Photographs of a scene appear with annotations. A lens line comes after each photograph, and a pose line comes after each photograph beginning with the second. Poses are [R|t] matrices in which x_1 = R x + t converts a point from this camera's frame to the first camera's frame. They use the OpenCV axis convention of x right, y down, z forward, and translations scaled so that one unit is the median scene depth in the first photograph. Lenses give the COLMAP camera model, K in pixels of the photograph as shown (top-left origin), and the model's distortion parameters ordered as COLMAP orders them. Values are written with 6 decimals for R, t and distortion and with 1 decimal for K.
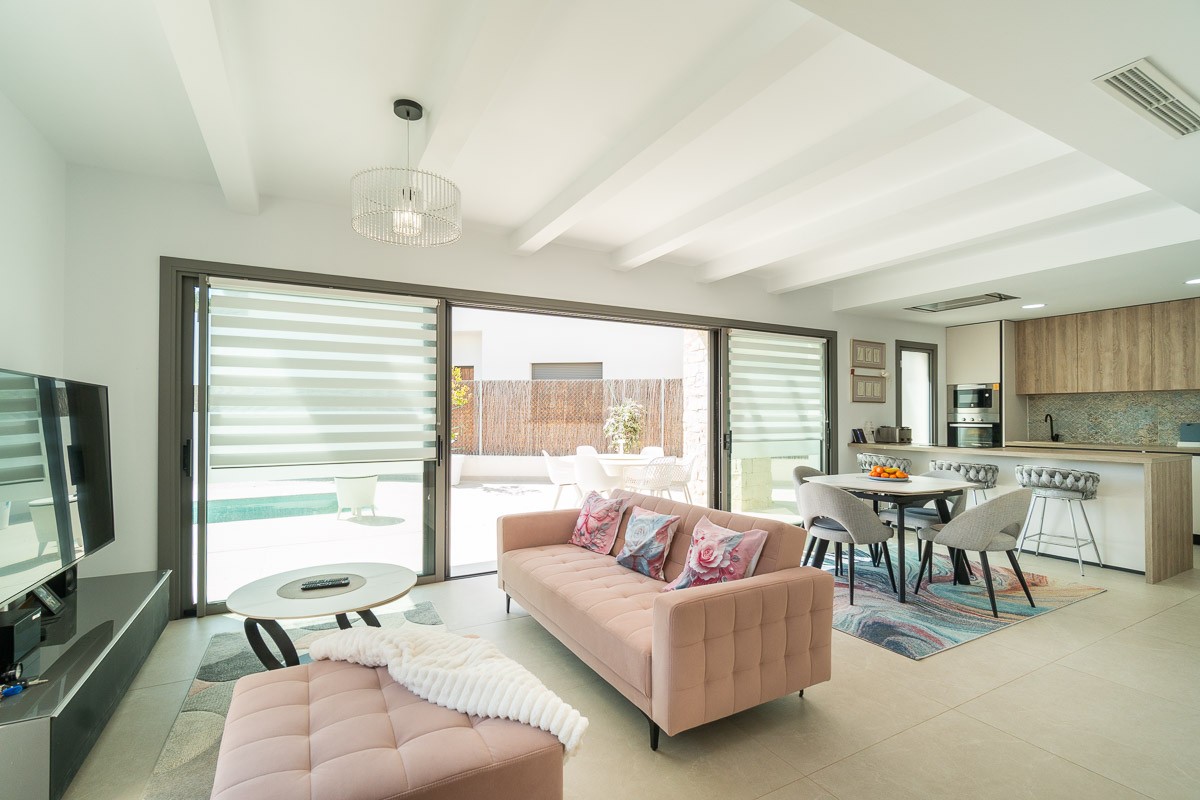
lens RADIAL K [[521.0, 0, 560.1], [0, 521.0, 410.6], [0, 0, 1]] dist [-0.004009, 0.001011]
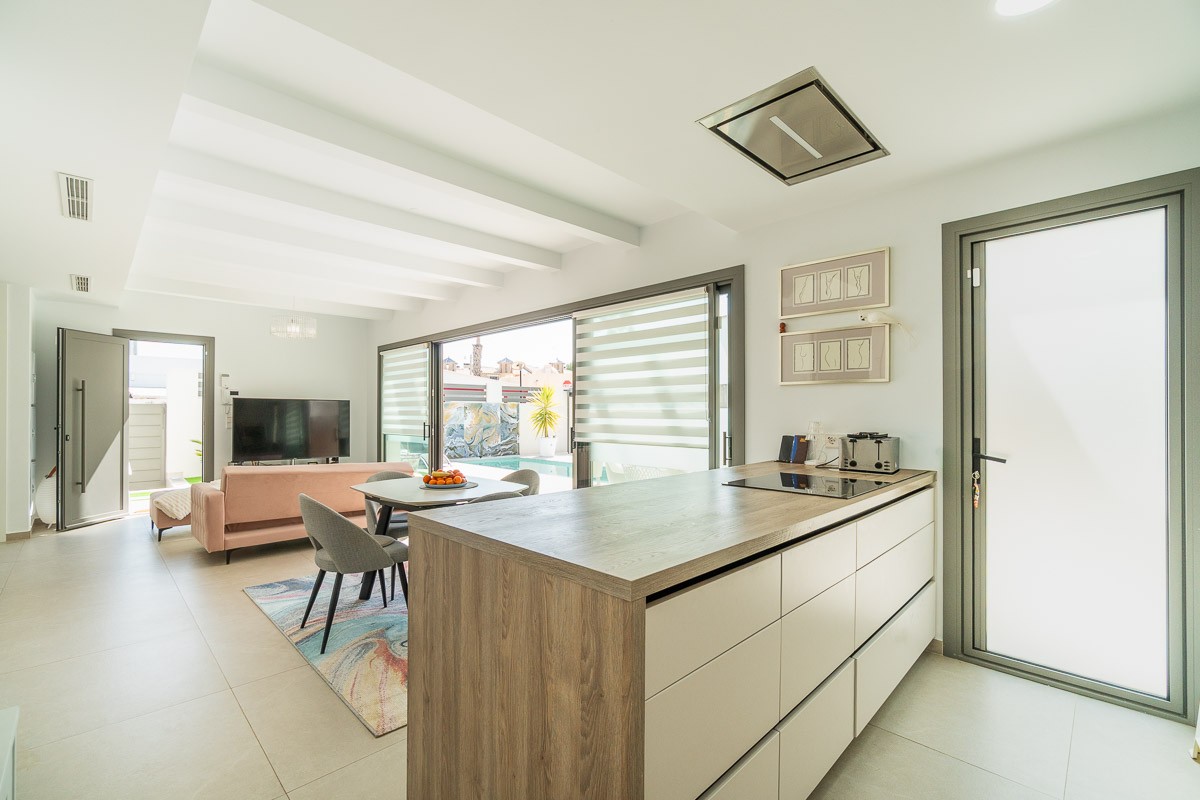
lens RADIAL K [[521.0, 0, 591.1], [0, 521.0, 407.4], [0, 0, 1]] dist [-0.004009, 0.001011]
pose [[0.307073, -0.007857, -0.951654, 1.088042], [0.003581, 0.999968, -0.007100, 0.010967], [0.951679, -0.001228, 0.307091, 0.700345]]
